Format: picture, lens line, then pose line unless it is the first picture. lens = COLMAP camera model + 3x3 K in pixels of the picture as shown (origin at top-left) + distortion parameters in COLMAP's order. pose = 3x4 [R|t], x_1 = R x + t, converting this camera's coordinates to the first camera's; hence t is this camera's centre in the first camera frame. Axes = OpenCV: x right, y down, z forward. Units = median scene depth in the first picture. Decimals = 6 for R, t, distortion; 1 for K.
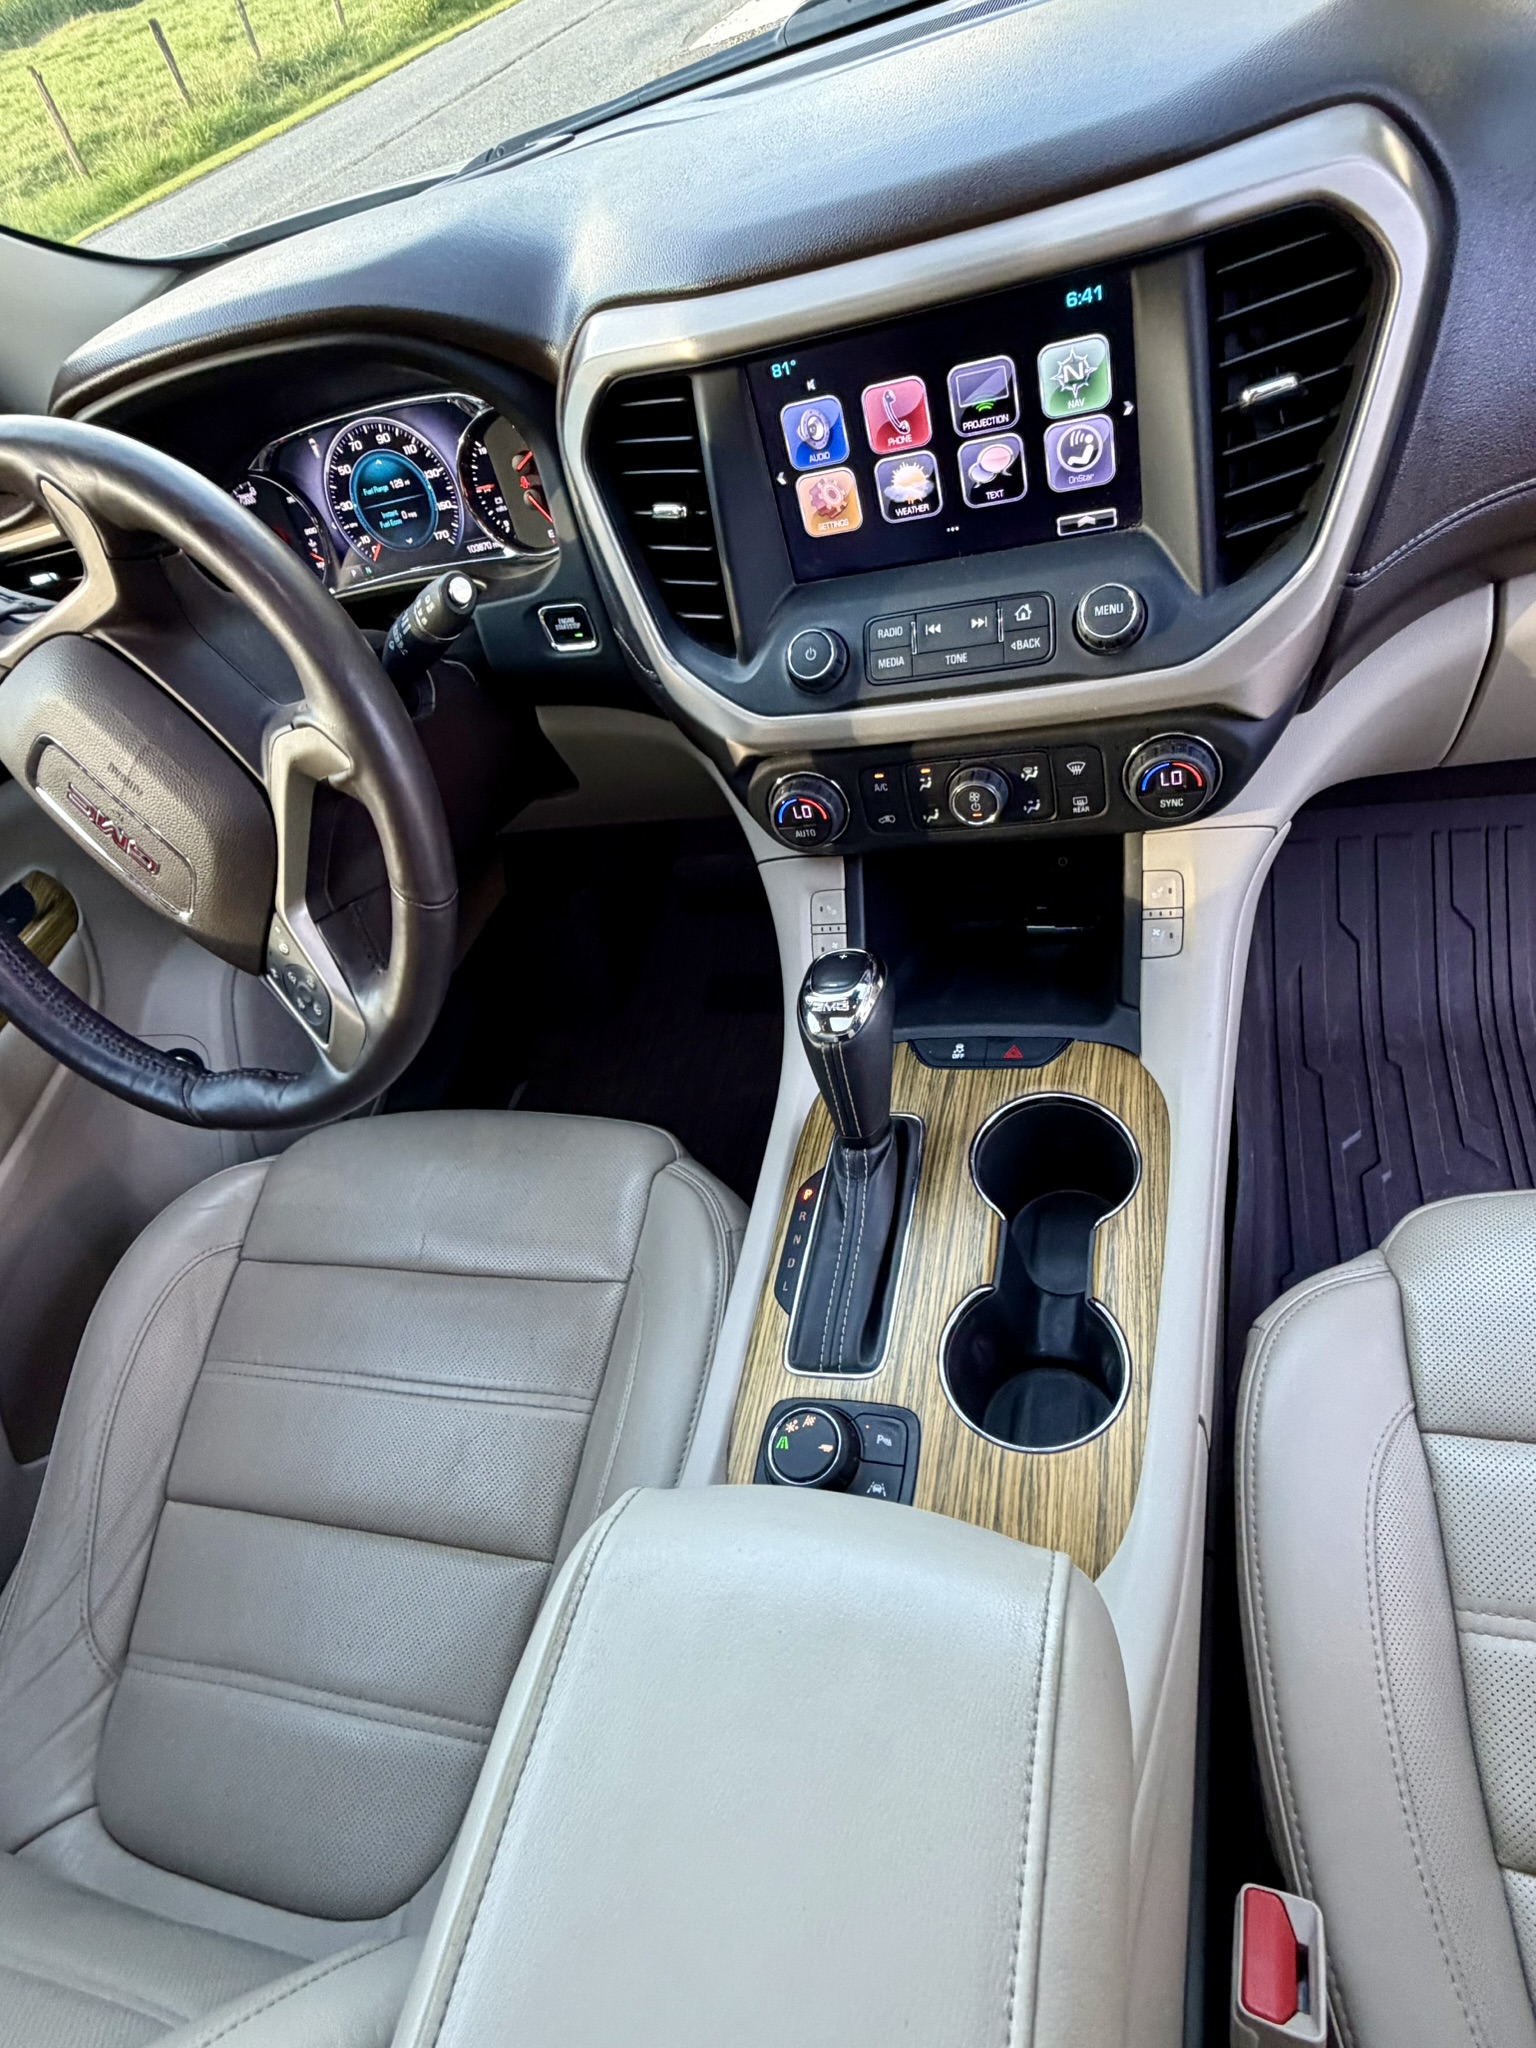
lens RADIAL K [[1137.0, 0, 764.4], [0, 1137.0, 1002.2], [0, 0, 1]] dist [-0.002624, 0.000239]
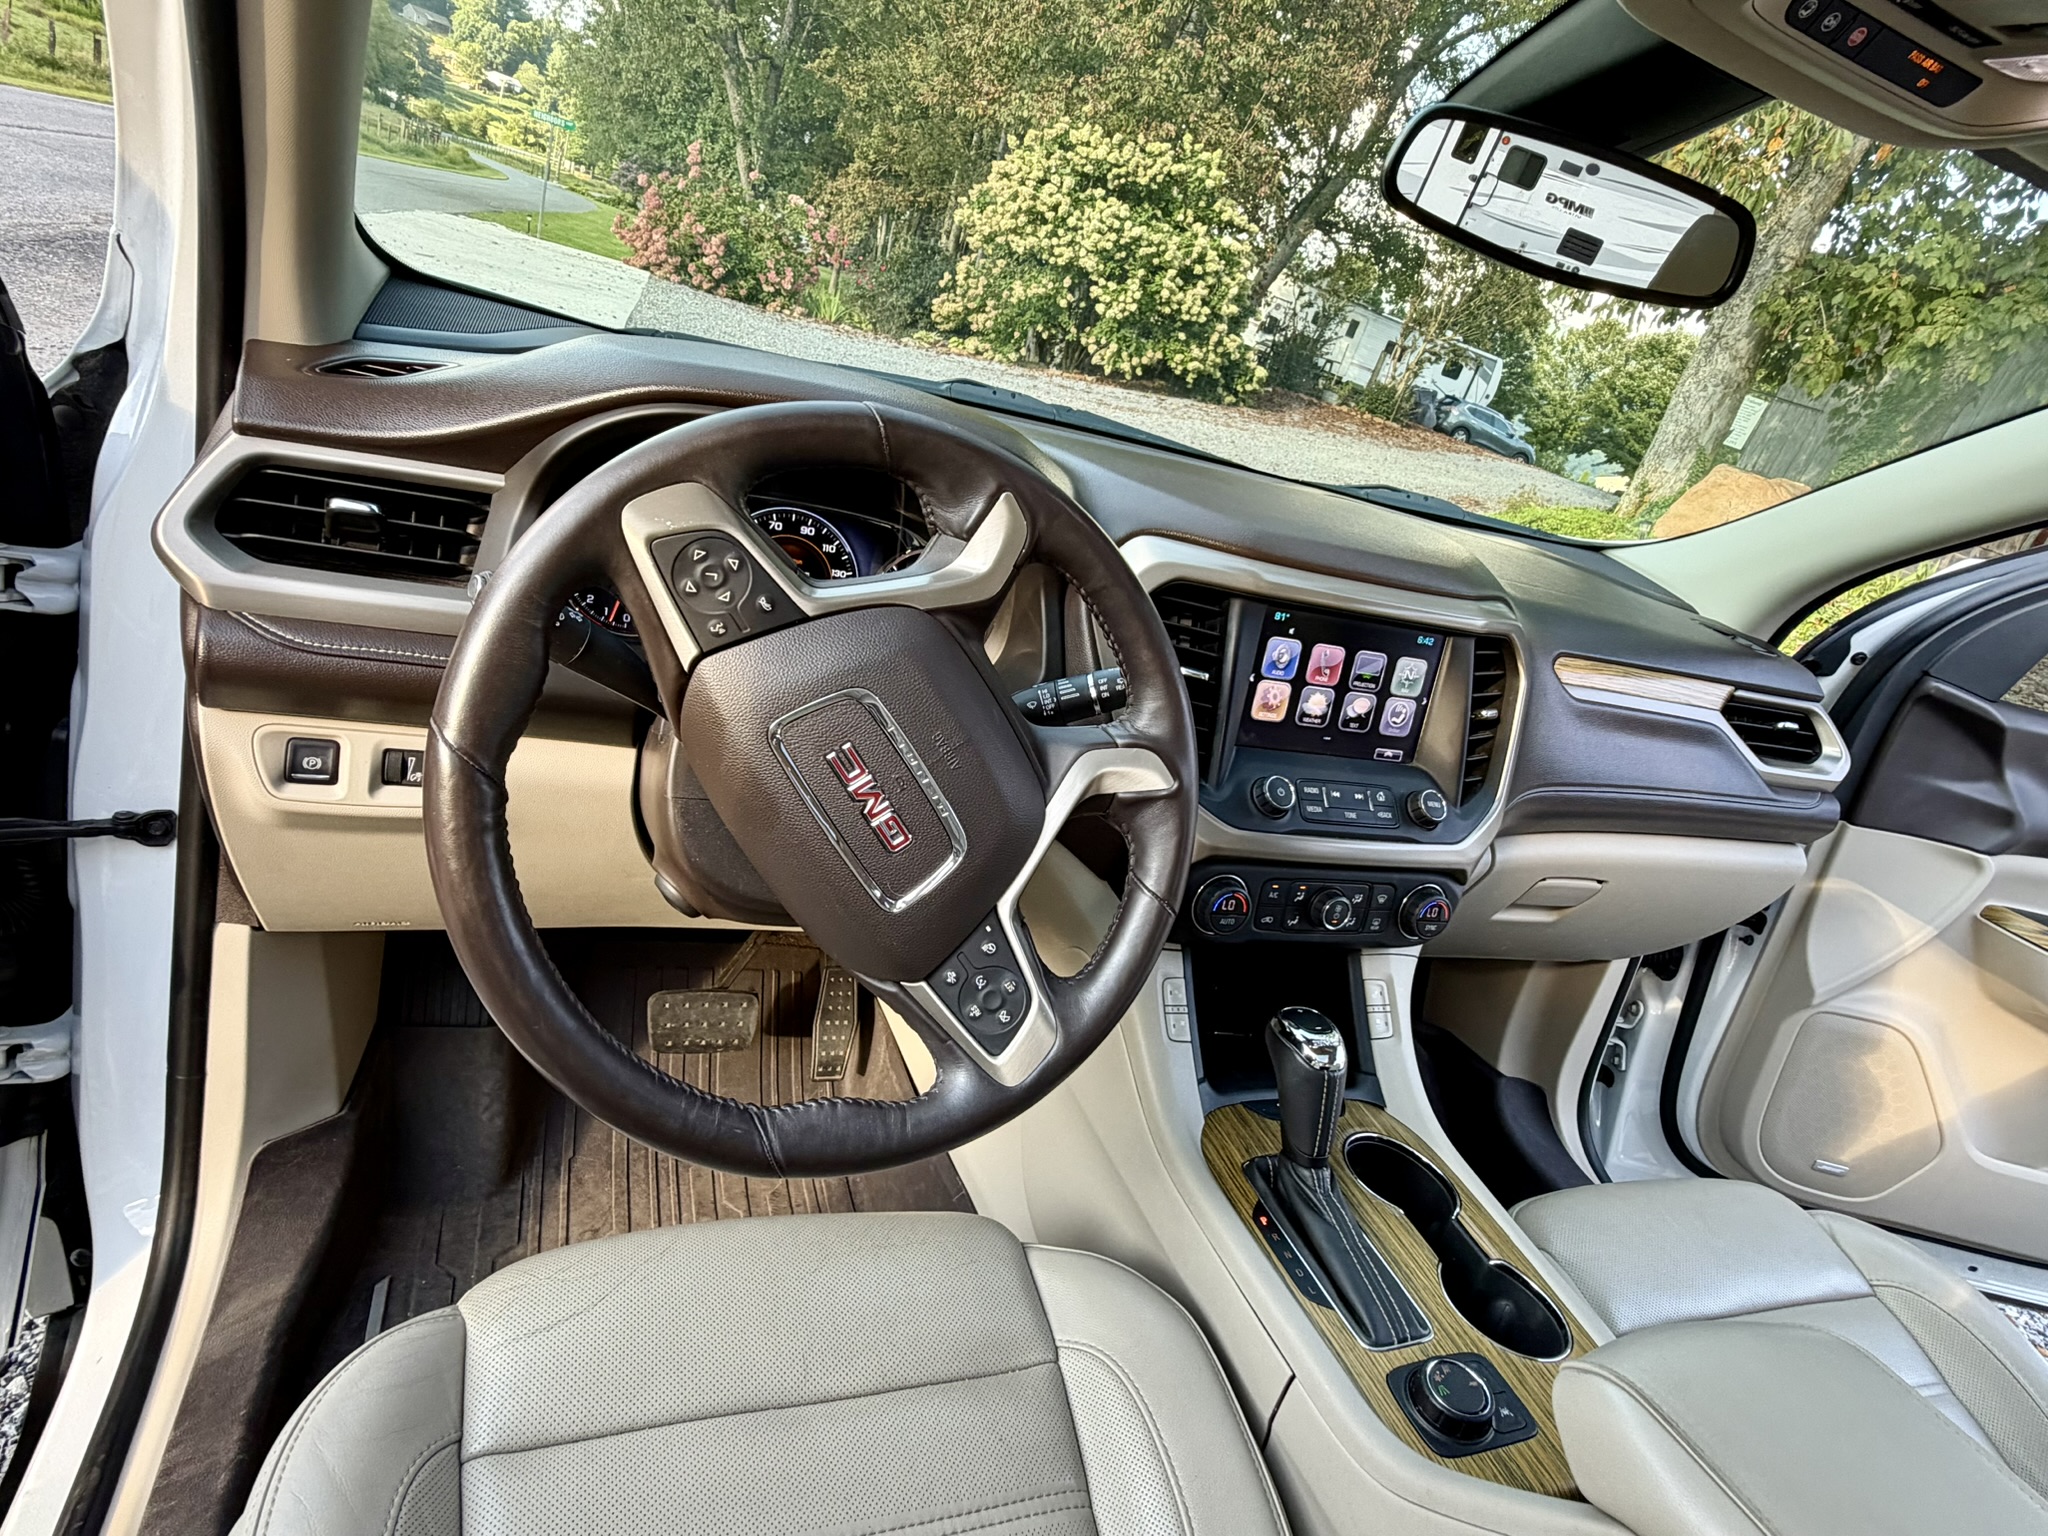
lens RADIAL K [[1137.3, 0, 1043.6], [0, 1137.3, 769.3], [0, 0, 1]] dist [-0.003379, 0.001942]
pose [[0.699342, 0.239605, 0.673432, -1.174111], [0.071875, 0.913795, -0.399766, 0.225233], [-0.711165, 0.327976, 0.621833, 0.323954]]
